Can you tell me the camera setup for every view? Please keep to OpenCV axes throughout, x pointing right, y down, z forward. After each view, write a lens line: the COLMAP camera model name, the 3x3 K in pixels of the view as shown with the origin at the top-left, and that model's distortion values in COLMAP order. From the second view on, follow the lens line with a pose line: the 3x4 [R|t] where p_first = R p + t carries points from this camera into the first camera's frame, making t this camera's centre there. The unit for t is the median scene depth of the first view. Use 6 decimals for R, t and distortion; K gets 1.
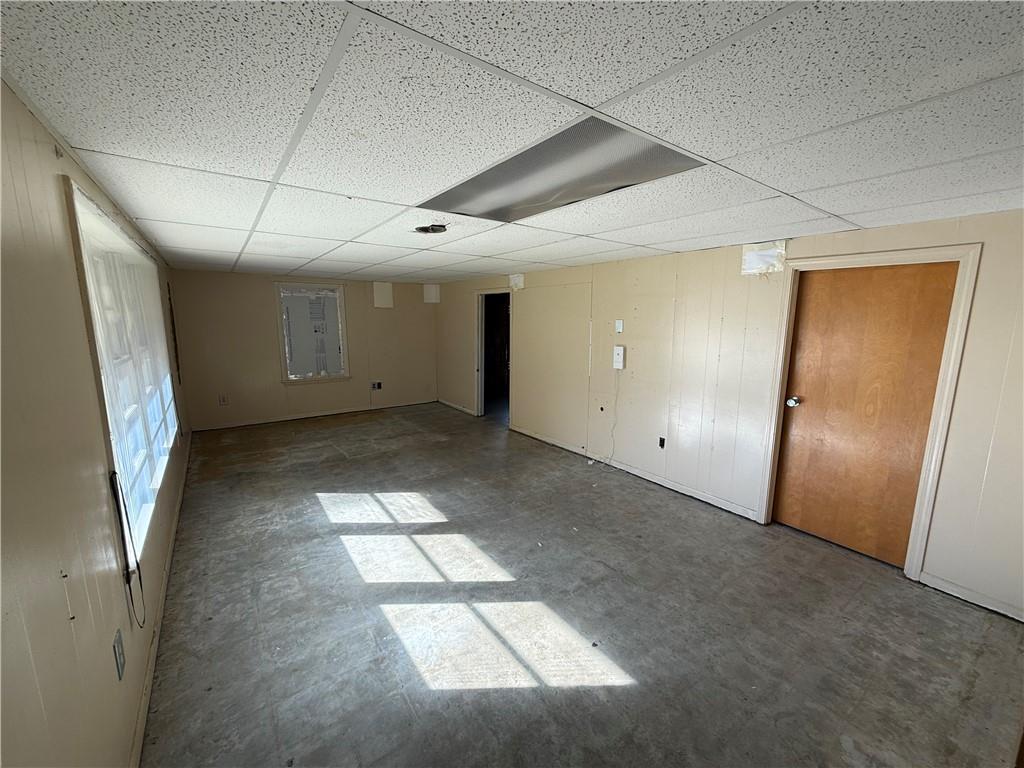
lens RADIAL K [[406.4, 0, 508.1], [0, 406.4, 383.2], [0, 0, 1]] dist [-0.000291, -0.000029]
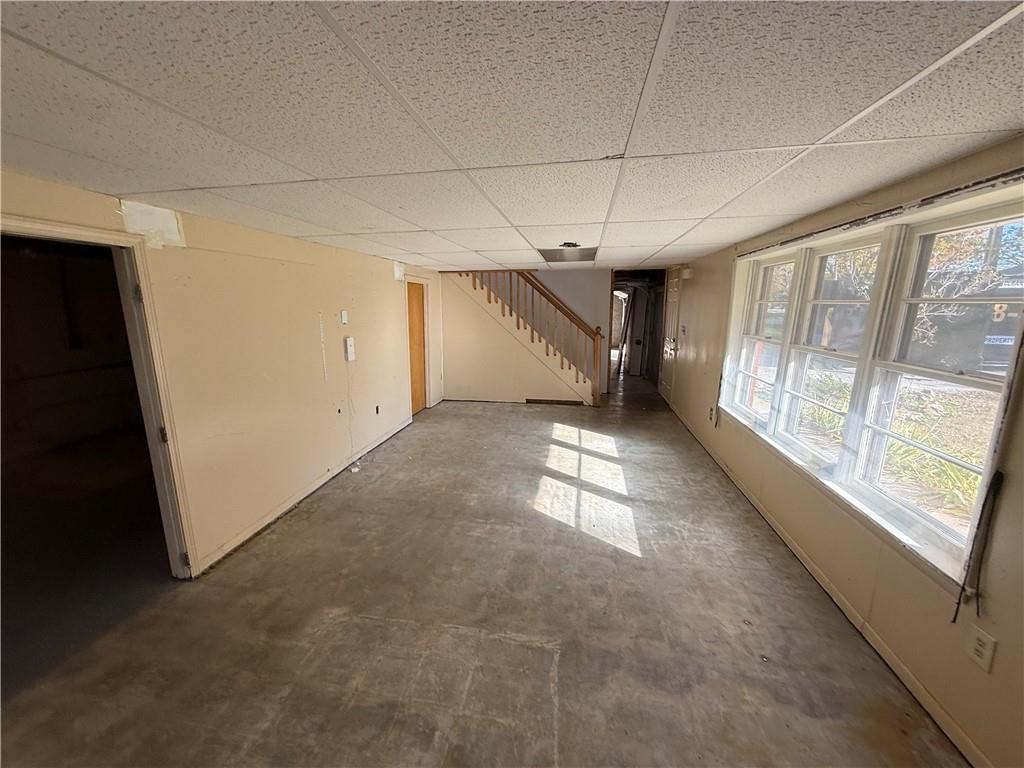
lens RADIAL K [[406.4, 0, 508.1], [0, 406.4, 383.2], [0, 0, 1]] dist [-0.000291, -0.000029]
pose [[-0.696226, -0.141379, 0.703762, -0.868176], [0.117597, 0.944702, 0.306118, -0.300951], [-0.708125, 0.295888, -0.641101, 1.729075]]
